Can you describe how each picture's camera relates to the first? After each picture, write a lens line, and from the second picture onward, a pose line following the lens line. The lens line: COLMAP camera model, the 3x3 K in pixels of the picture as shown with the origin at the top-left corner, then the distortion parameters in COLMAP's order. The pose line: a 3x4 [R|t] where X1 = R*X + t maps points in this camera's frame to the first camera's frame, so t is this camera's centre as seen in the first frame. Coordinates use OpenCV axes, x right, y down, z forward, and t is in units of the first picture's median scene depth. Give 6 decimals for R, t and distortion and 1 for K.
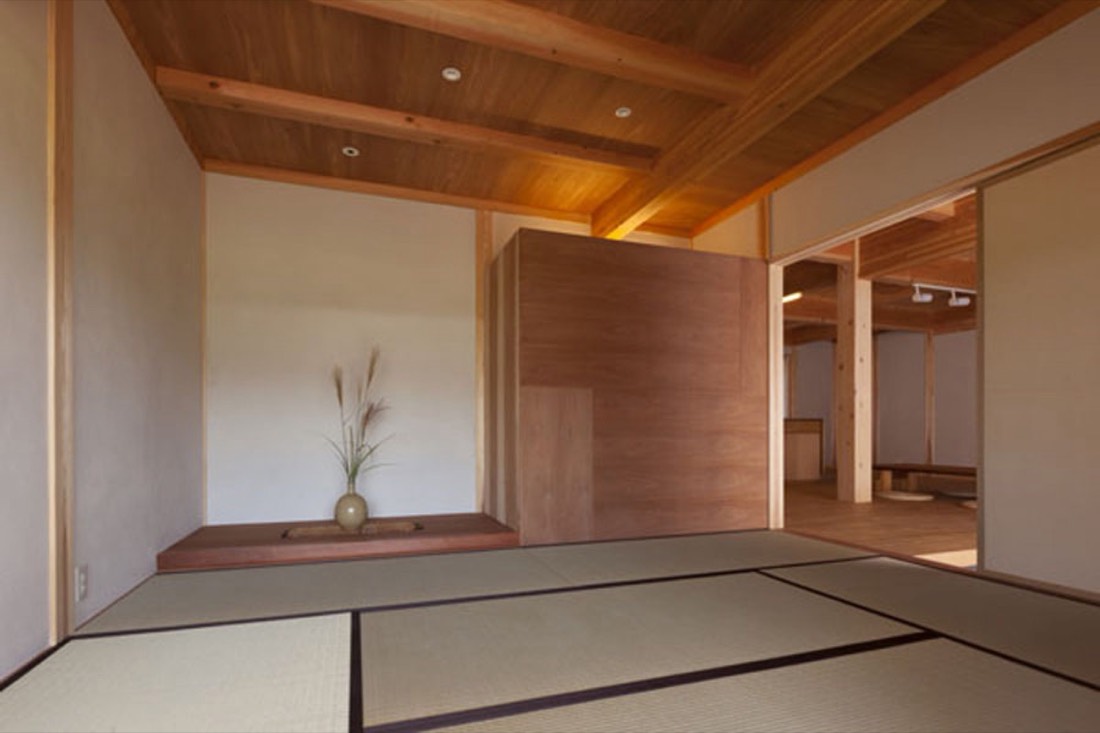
lens RADIAL K [[536.5, 0, 557.4], [0, 536.5, 428.9], [0, 0, 1]] dist [0.020836, 0.000635]
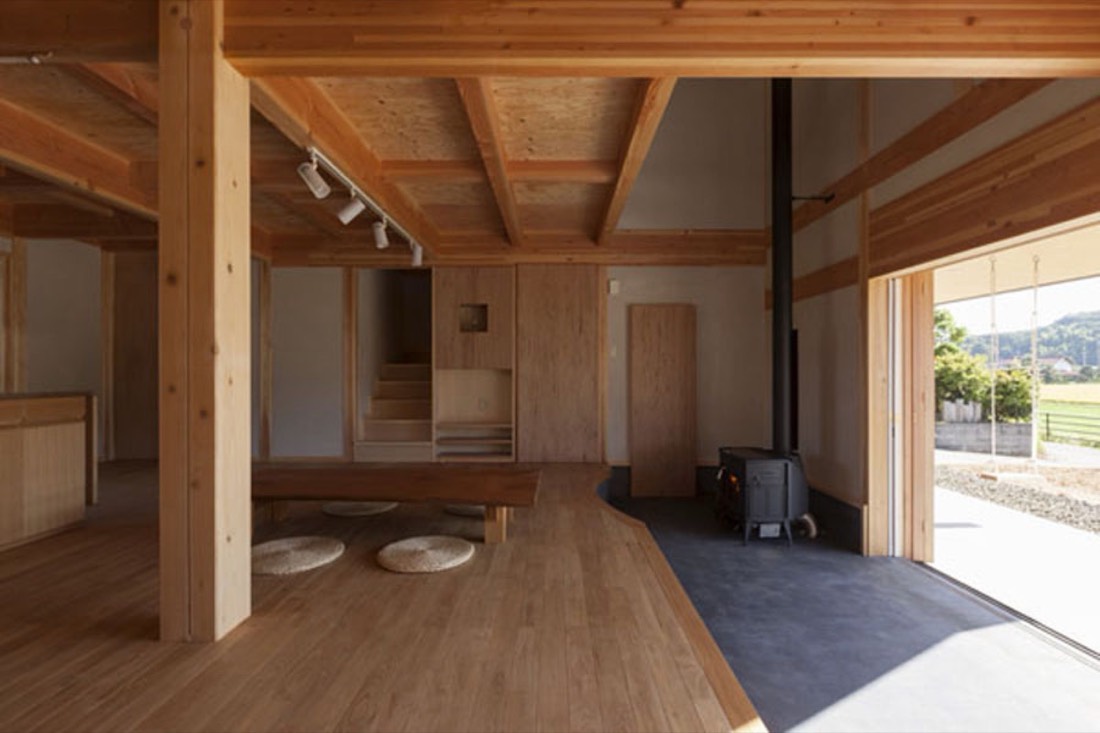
lens RADIAL K [[512.9, 0, 552.8], [0, 512.9, 368.1], [0, 0, 1]] dist [-0.000680, 0.000189]
pose [[0.351504, 0.000123, 0.936186, 0.294681], [0.001817, 0.999998, -0.000814, -0.054031], [-0.936185, 0.001987, 0.351503, 0.645835]]
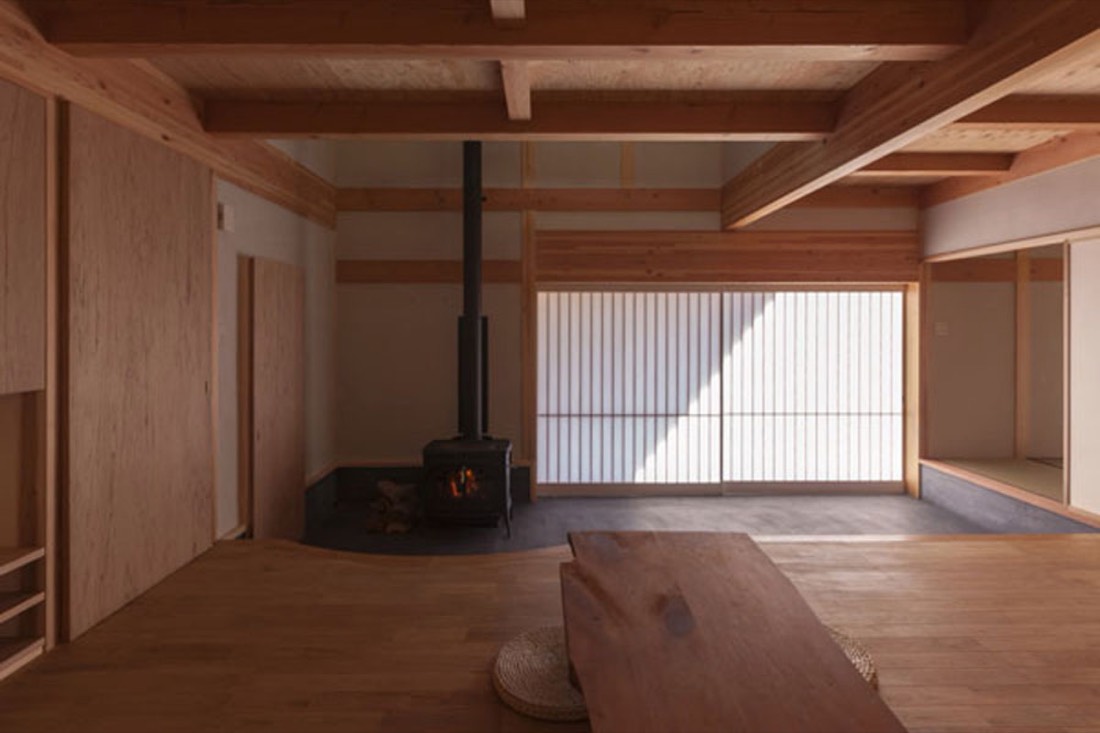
lens RADIAL K [[512.9, 0, 561.1], [0, 512.9, 325.9], [0, 0, 1]] dist [-0.000680, 0.000189]
pose [[-0.946984, -0.002441, 0.321271, 0.462822], [-0.001925, 0.999996, 0.001924, -0.070283], [-0.321274, 0.001203, -0.946985, 0.883043]]
